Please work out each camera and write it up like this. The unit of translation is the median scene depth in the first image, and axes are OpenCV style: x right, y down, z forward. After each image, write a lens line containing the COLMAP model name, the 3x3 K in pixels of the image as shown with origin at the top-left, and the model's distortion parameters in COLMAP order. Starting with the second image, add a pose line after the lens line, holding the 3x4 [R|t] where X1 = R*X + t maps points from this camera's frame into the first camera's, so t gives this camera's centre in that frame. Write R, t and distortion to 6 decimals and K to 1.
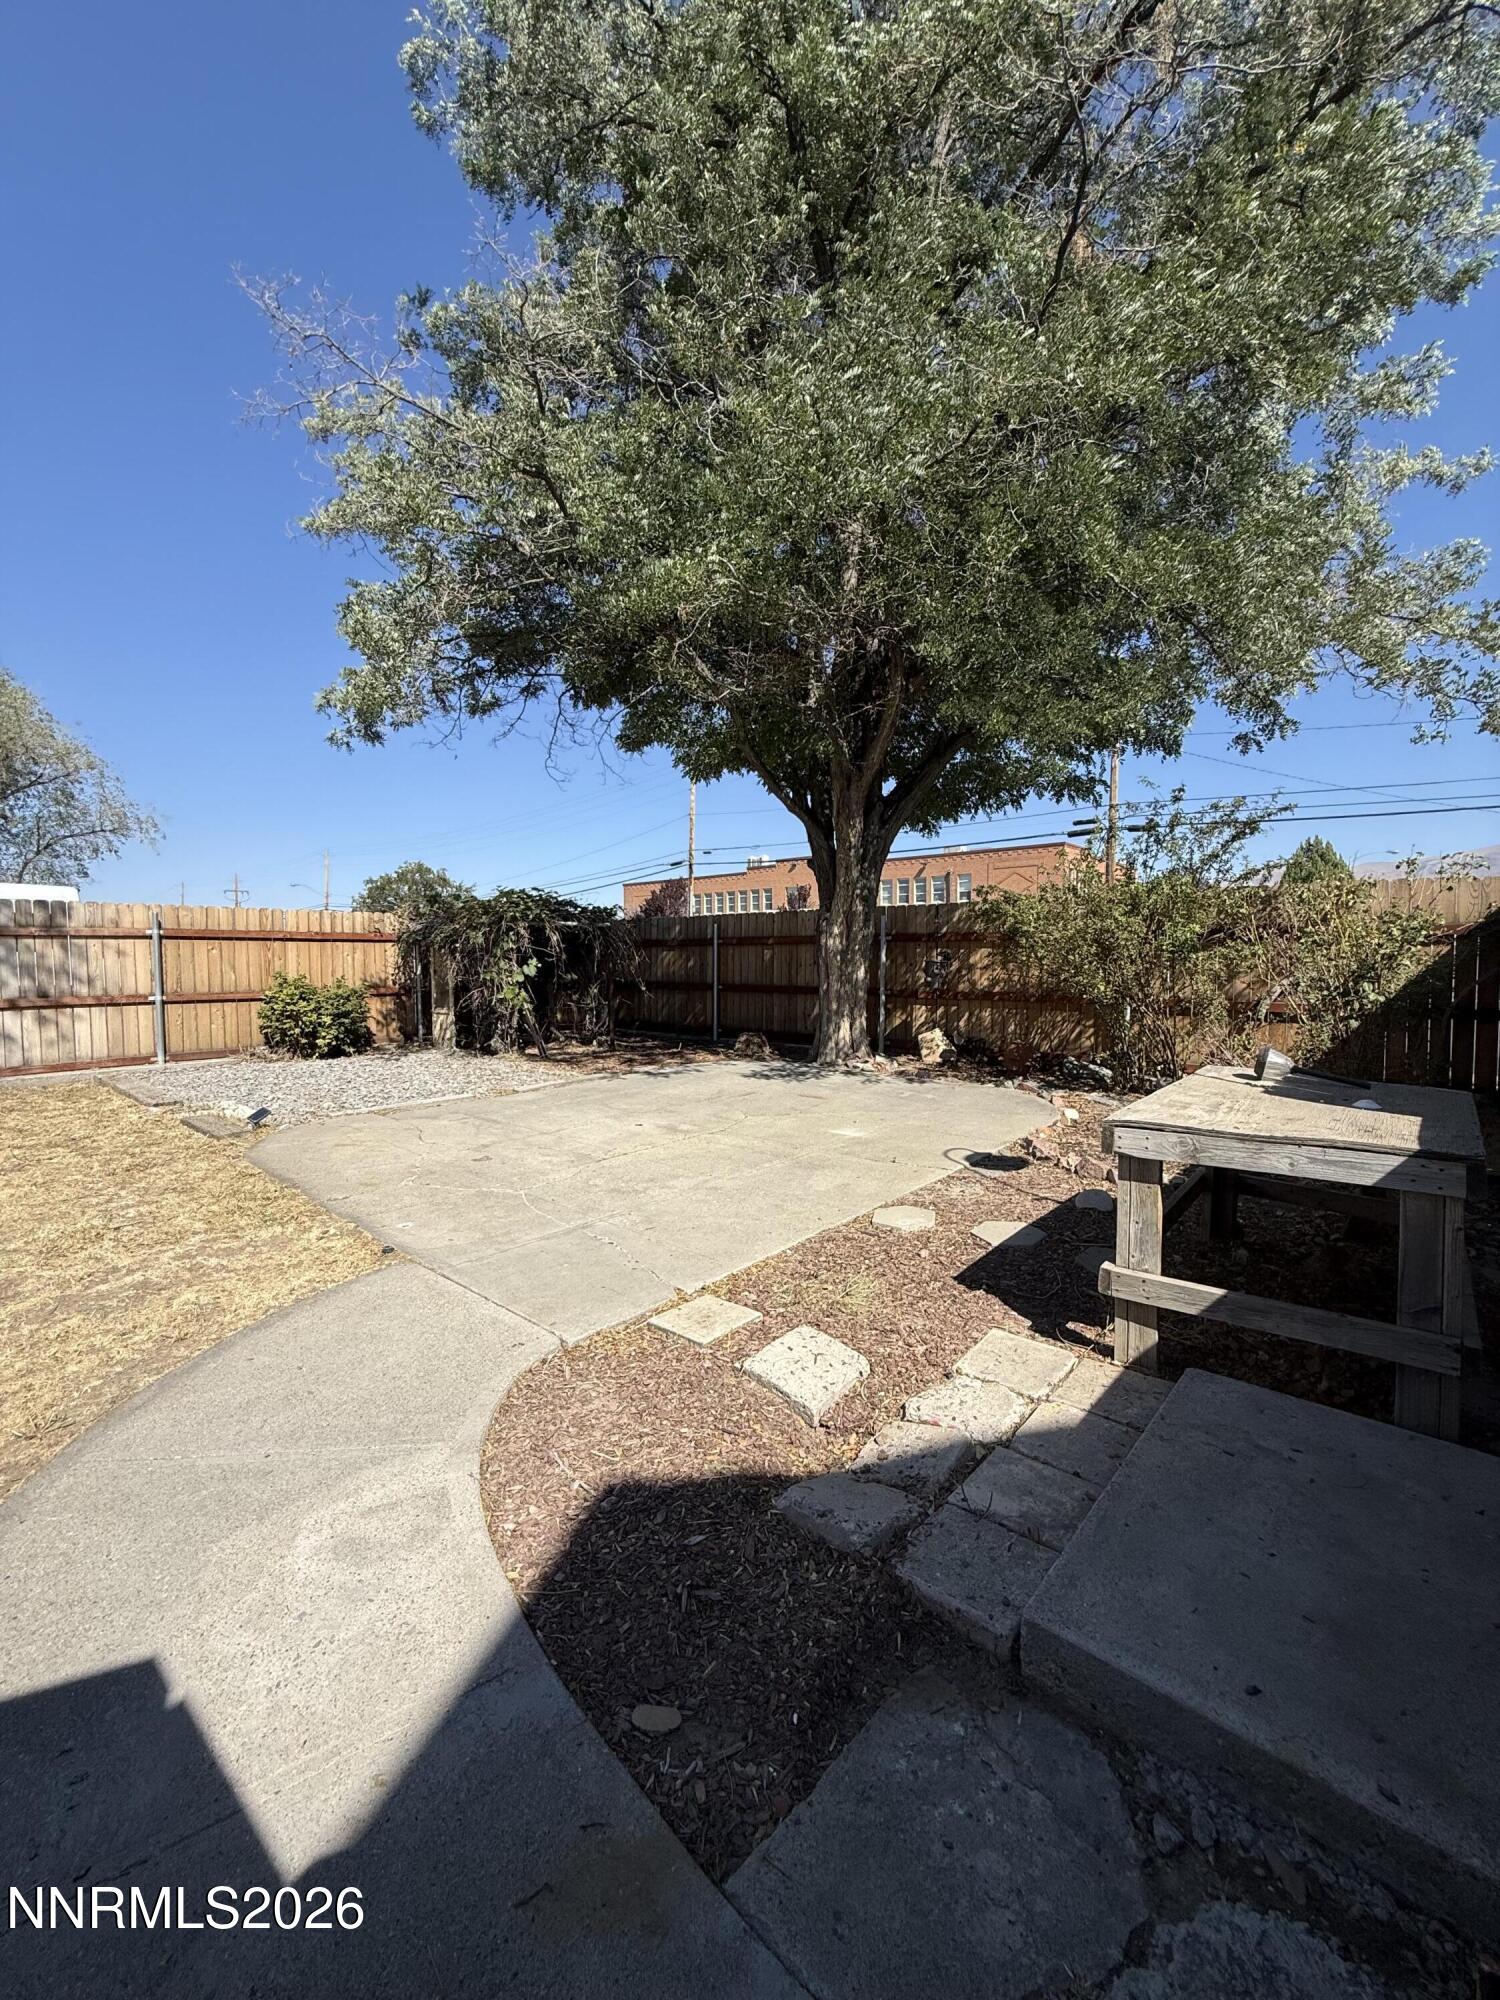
lens RADIAL K [[798.7, 0, 742.6], [0, 798.7, 994.7], [0, 0, 1]] dist [0.001887, 0.000155]
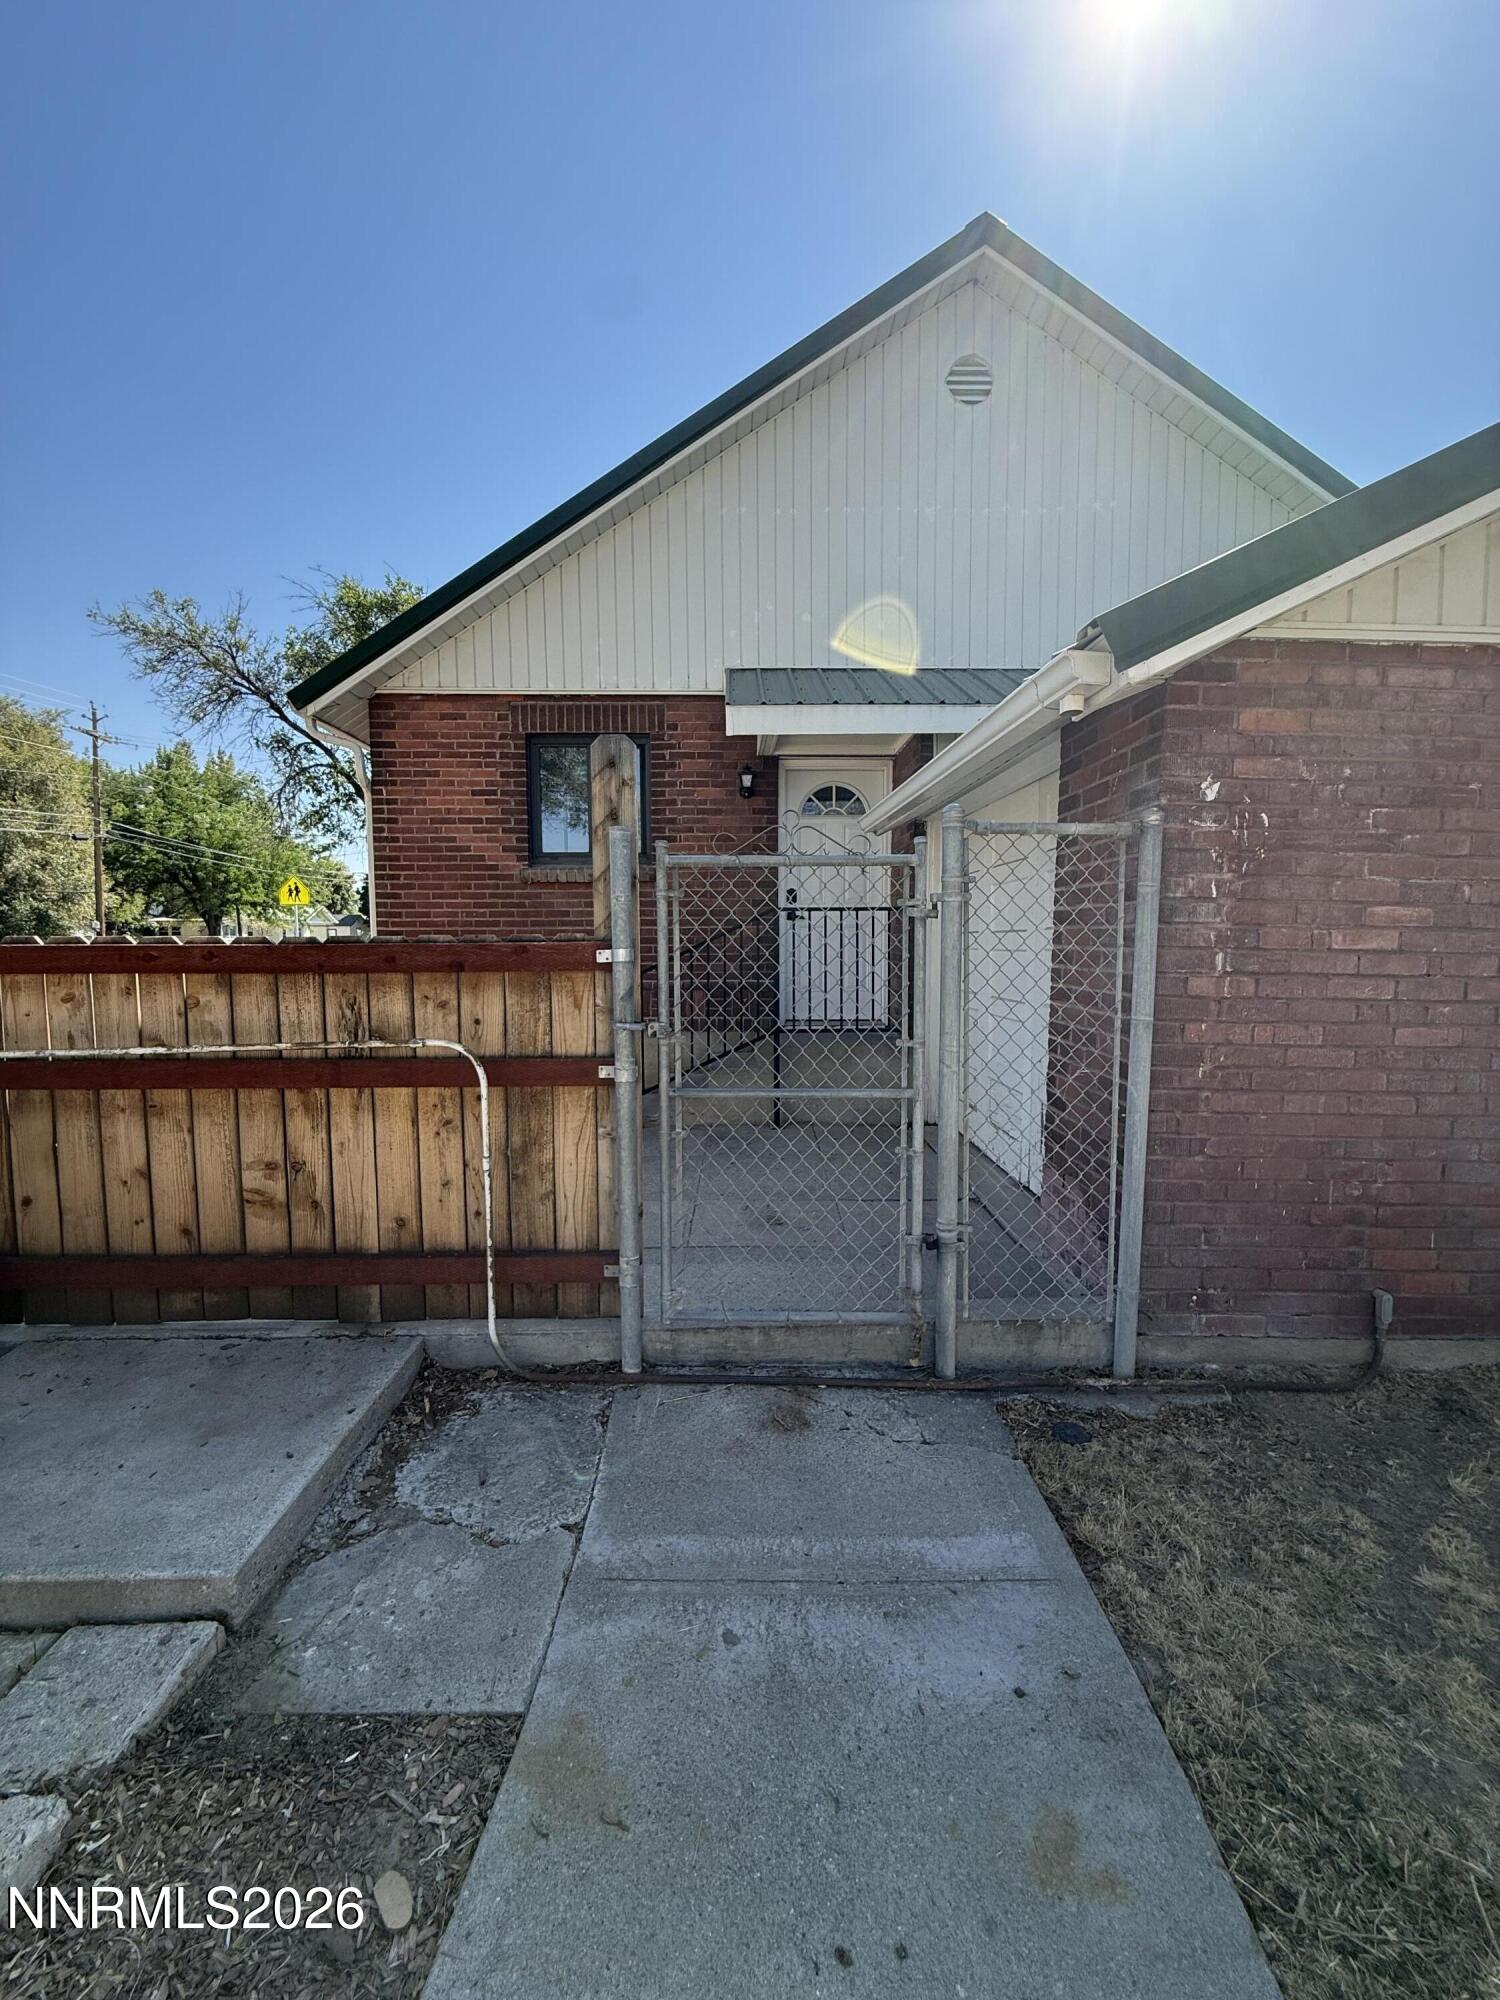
lens RADIAL K [[798.7, 0, 745.7], [0, 798.7, 999.1], [0, 0, 1]] dist [0.001887, 0.000155]
pose [[-0.669750, -0.056599, 0.740427, -1.003283], [0.036753, 0.993343, 0.109176, -0.097064], [-0.741677, 0.100334, -0.663211, 1.315393]]
